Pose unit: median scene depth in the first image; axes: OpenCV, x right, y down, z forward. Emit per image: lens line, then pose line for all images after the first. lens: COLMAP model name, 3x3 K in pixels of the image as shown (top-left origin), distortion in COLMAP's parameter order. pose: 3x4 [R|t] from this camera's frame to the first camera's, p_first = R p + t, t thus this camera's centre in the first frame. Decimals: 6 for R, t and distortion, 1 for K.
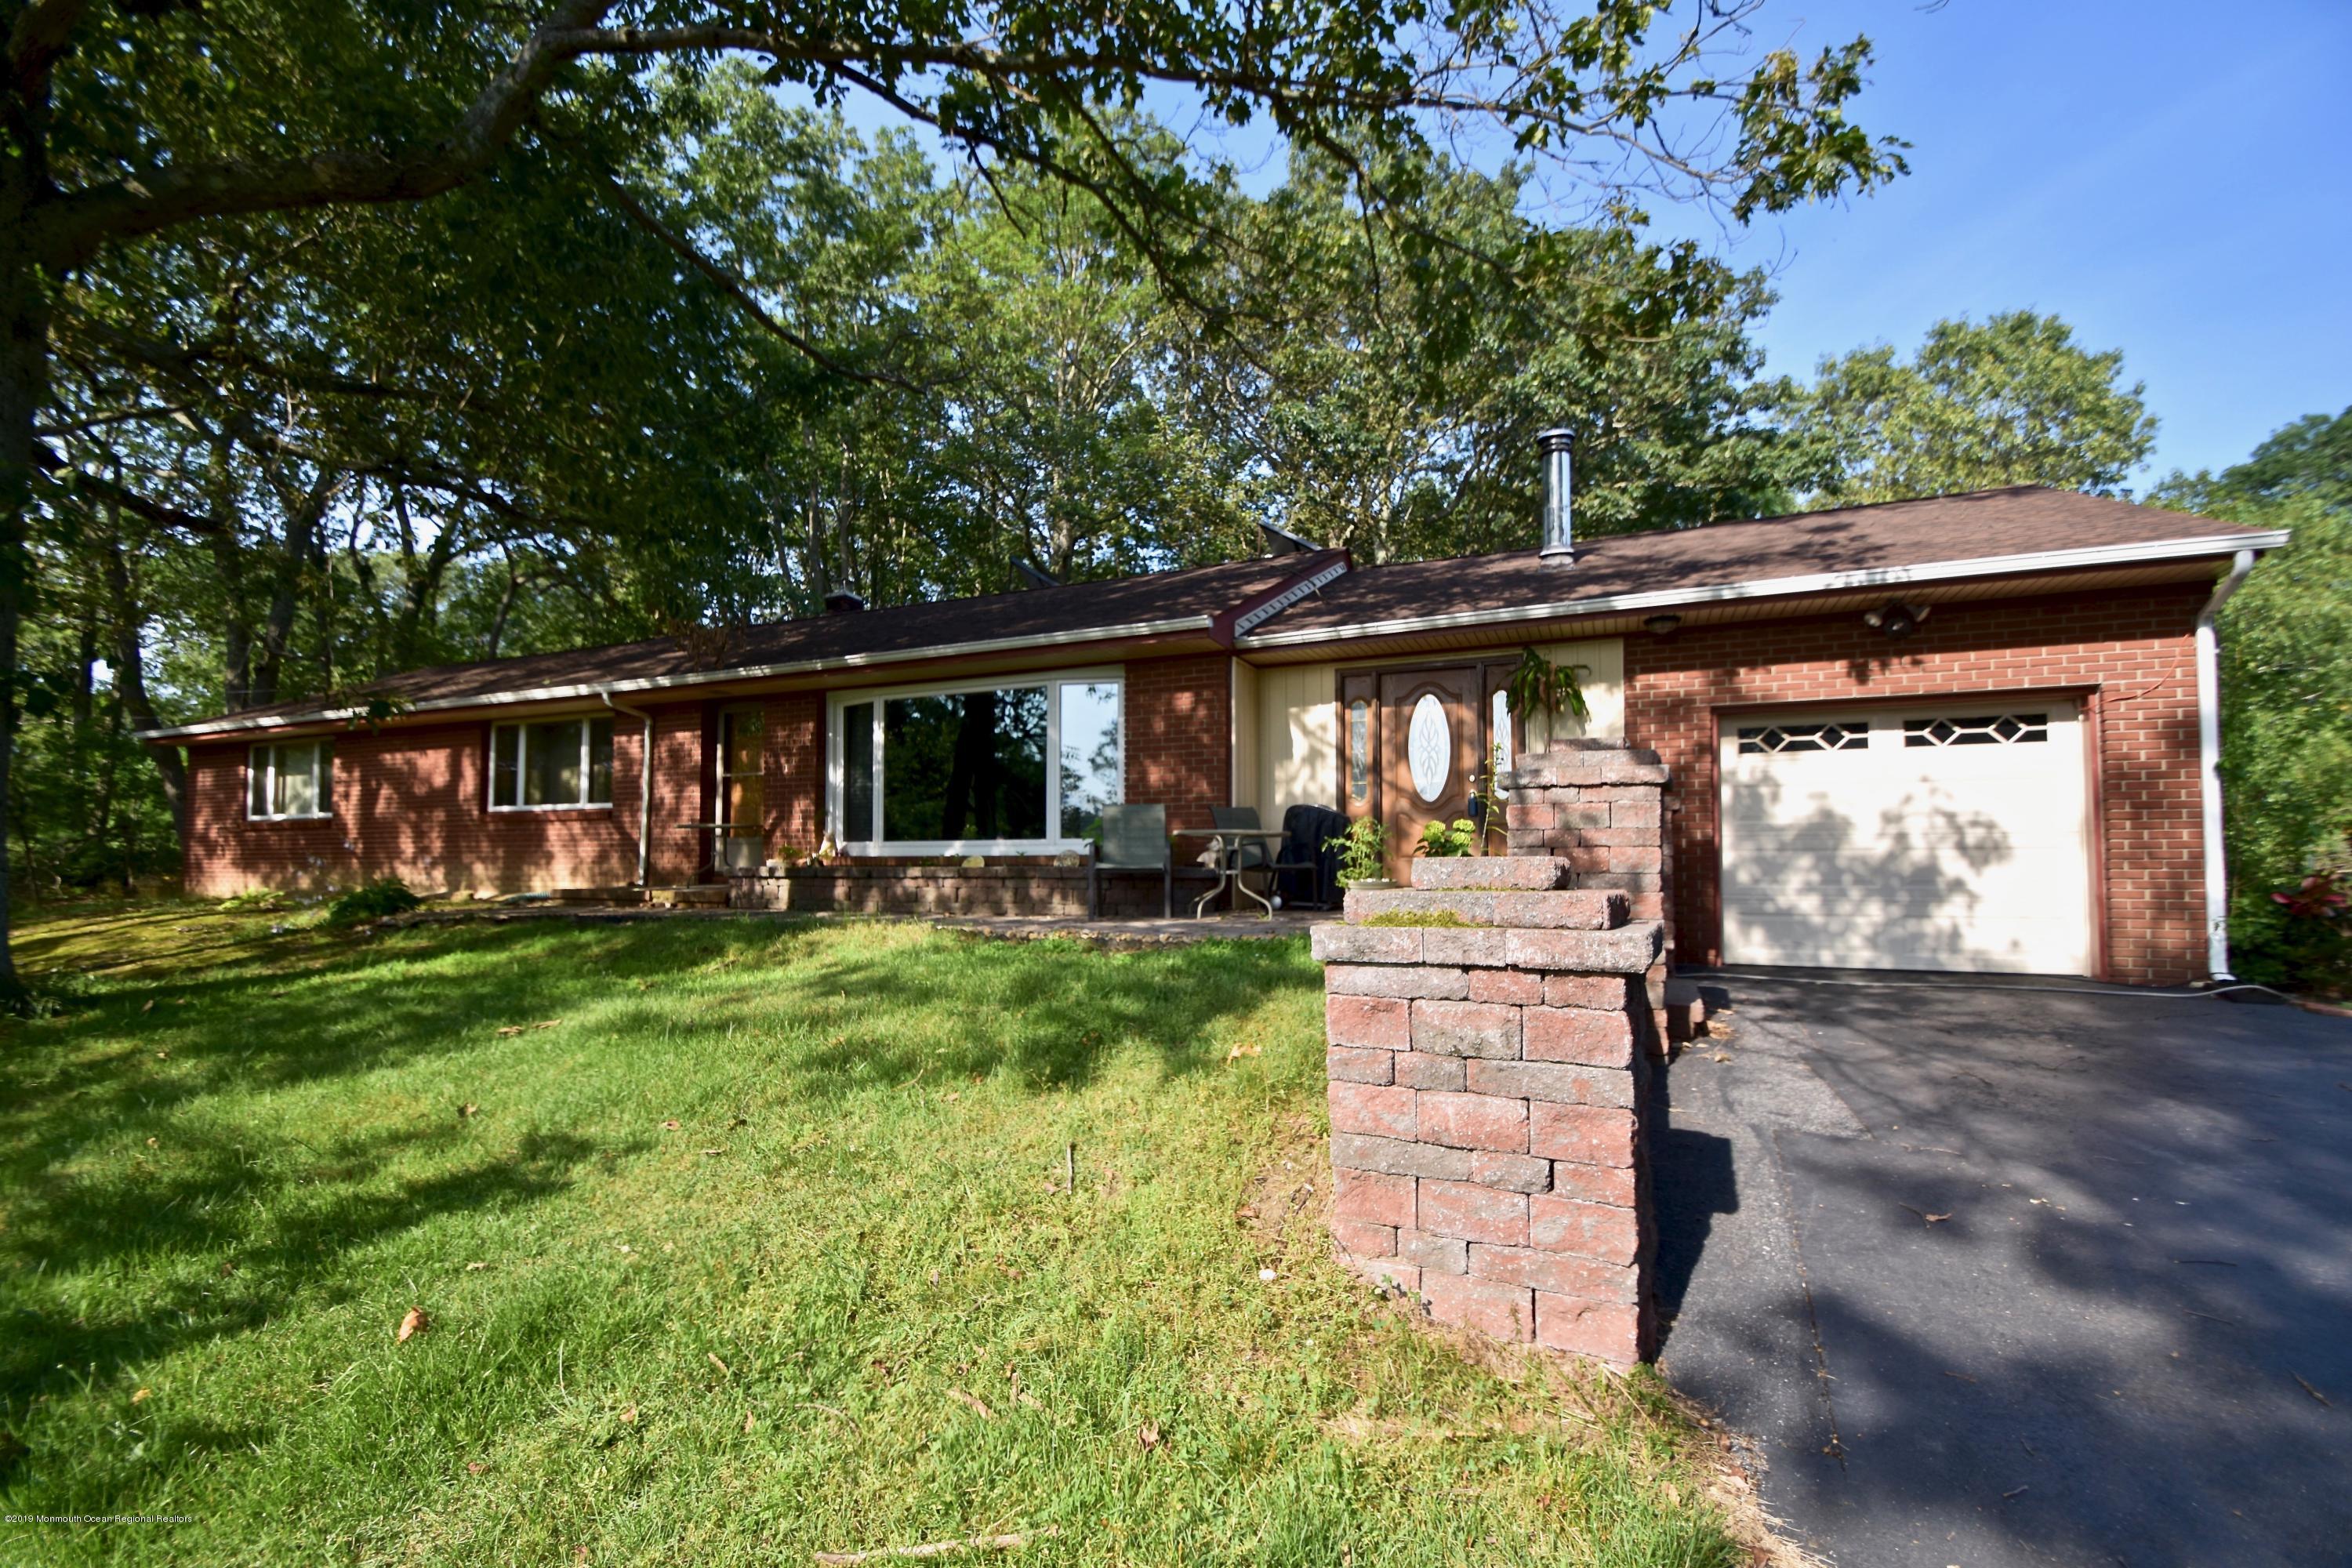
lens RADIAL K [[1051.2, 0, 1236.3], [0, 1051.2, 816.4], [0, 0, 1]] dist [-0.009398, -0.002907]
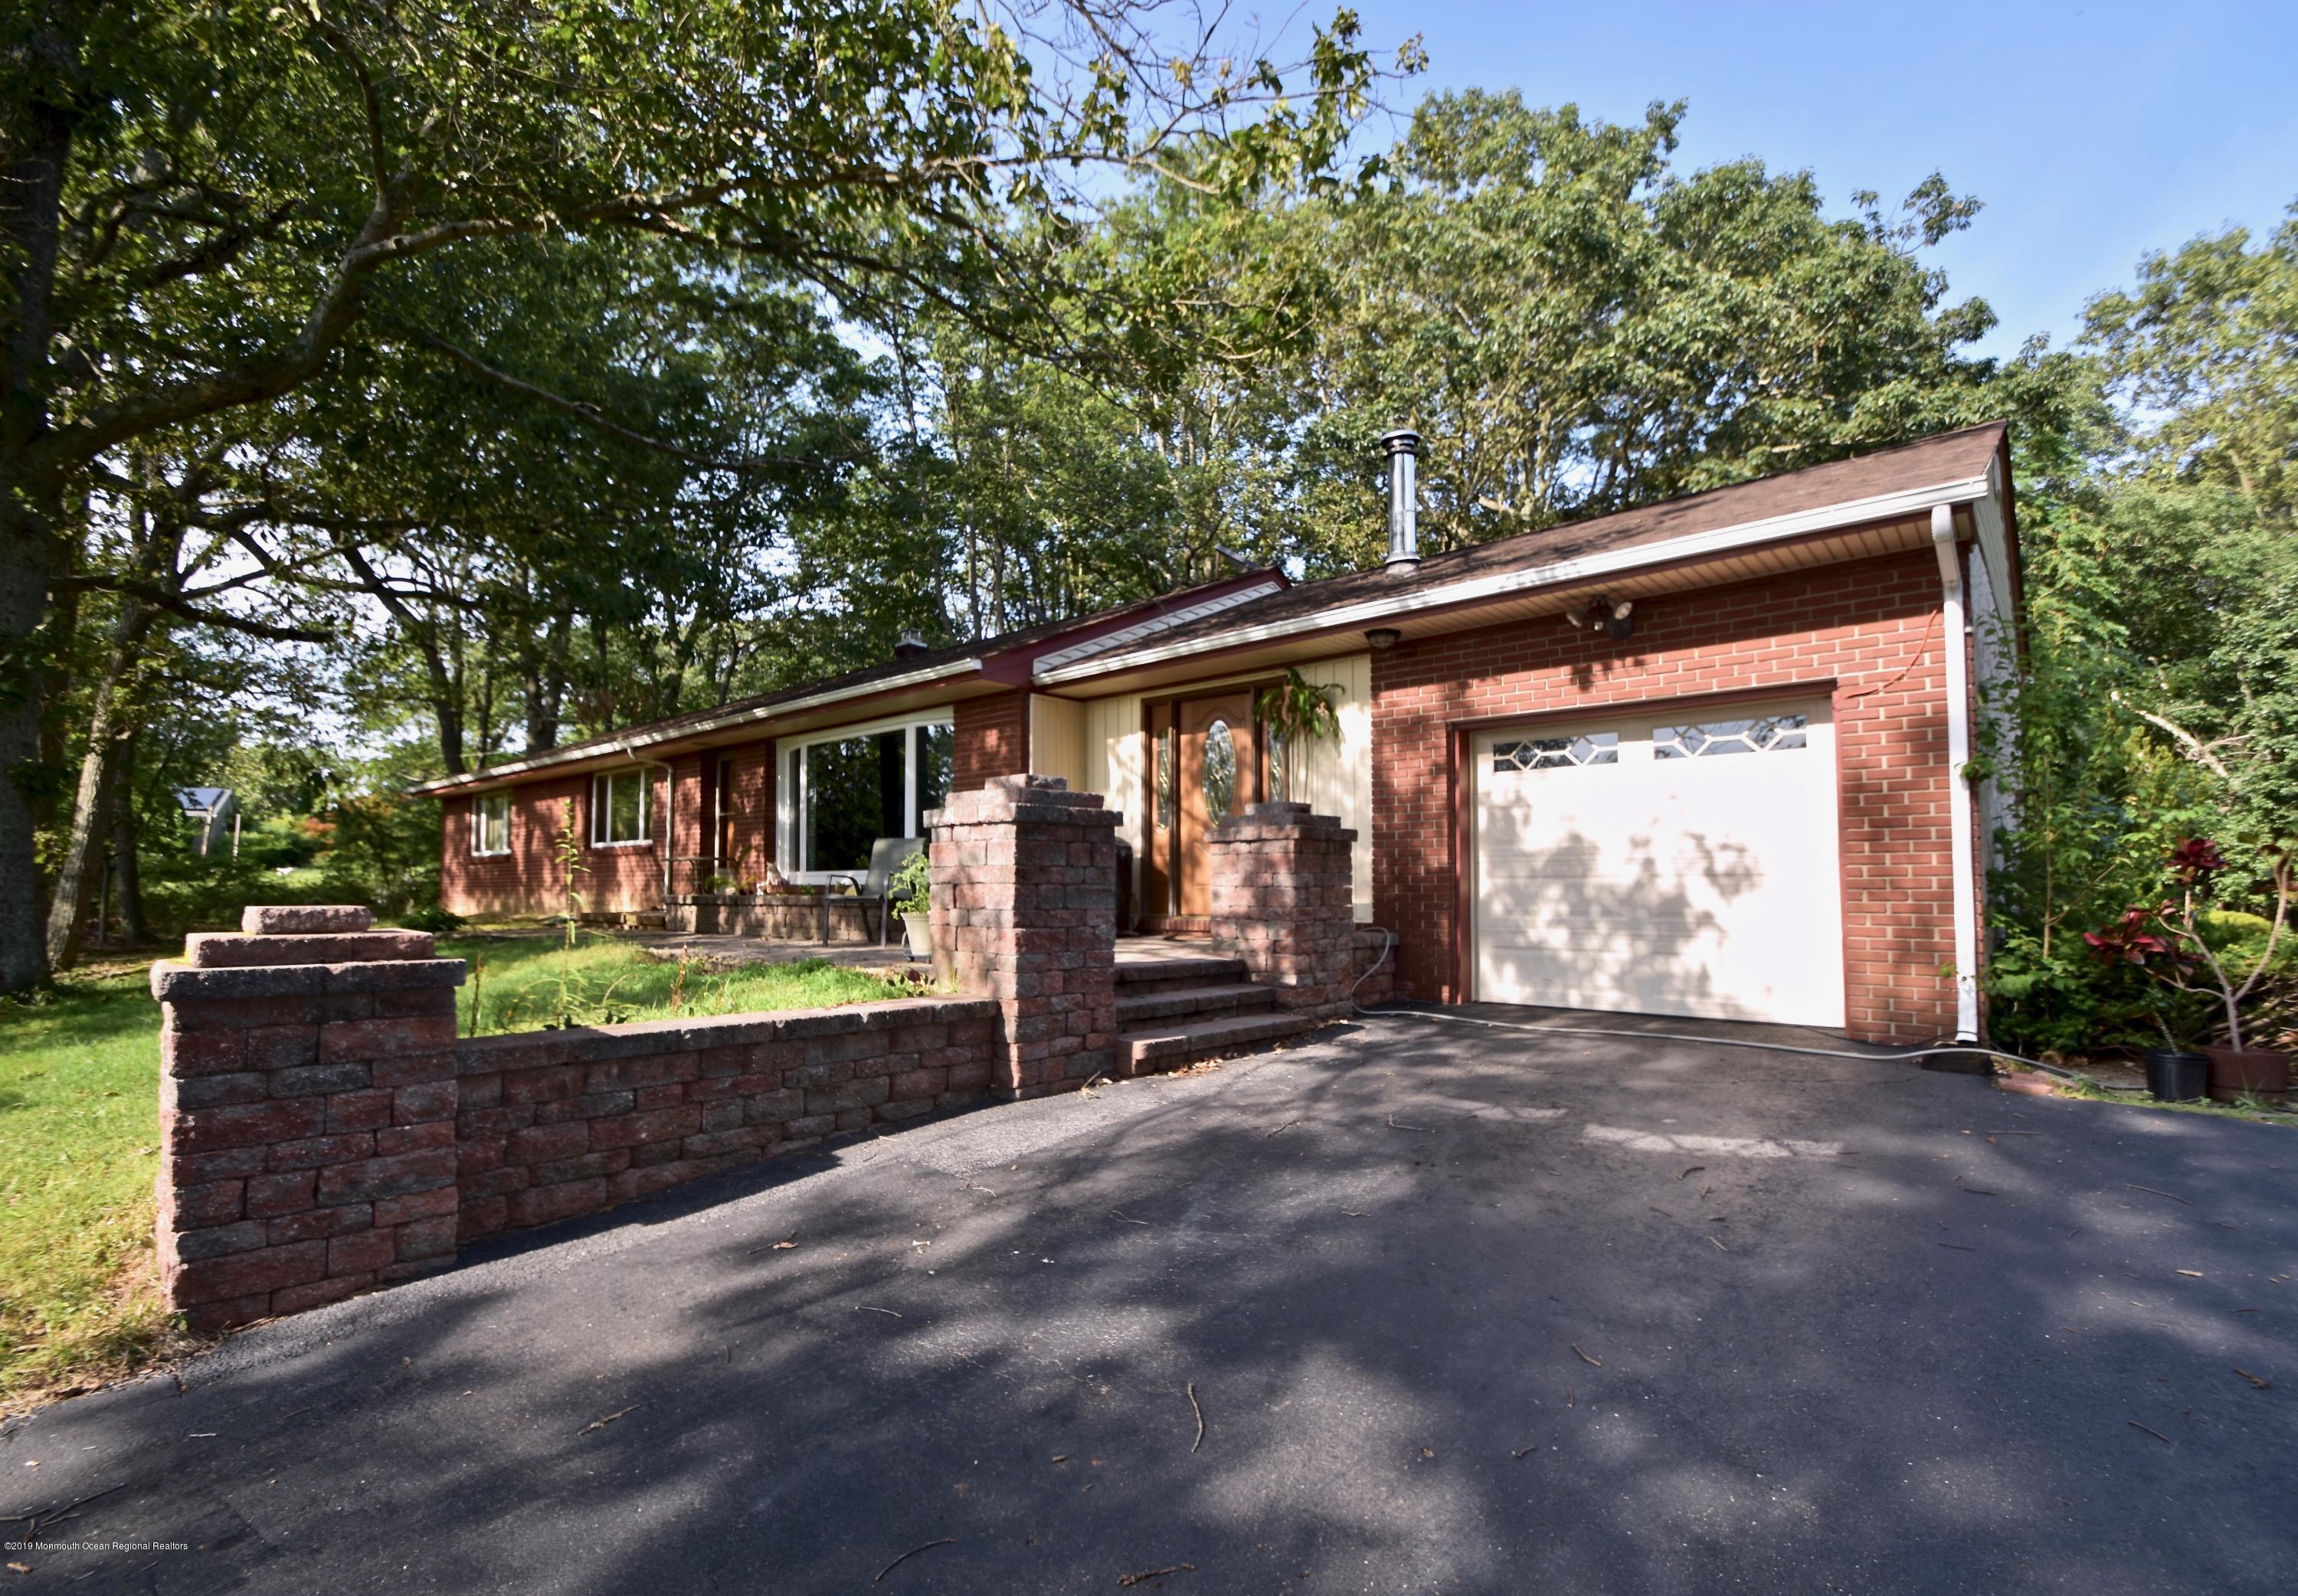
lens RADIAL K [[1071.9, 0, 1225.7], [0, 1071.9, 847.6], [0, 0, 1]] dist [-0.007382, -0.002983]
pose [[0.957956, -0.012729, -0.286633, 0.532998], [0.015903, 0.999835, 0.008748, -0.006555], [0.286475, -0.012938, 0.958000, 0.041047]]
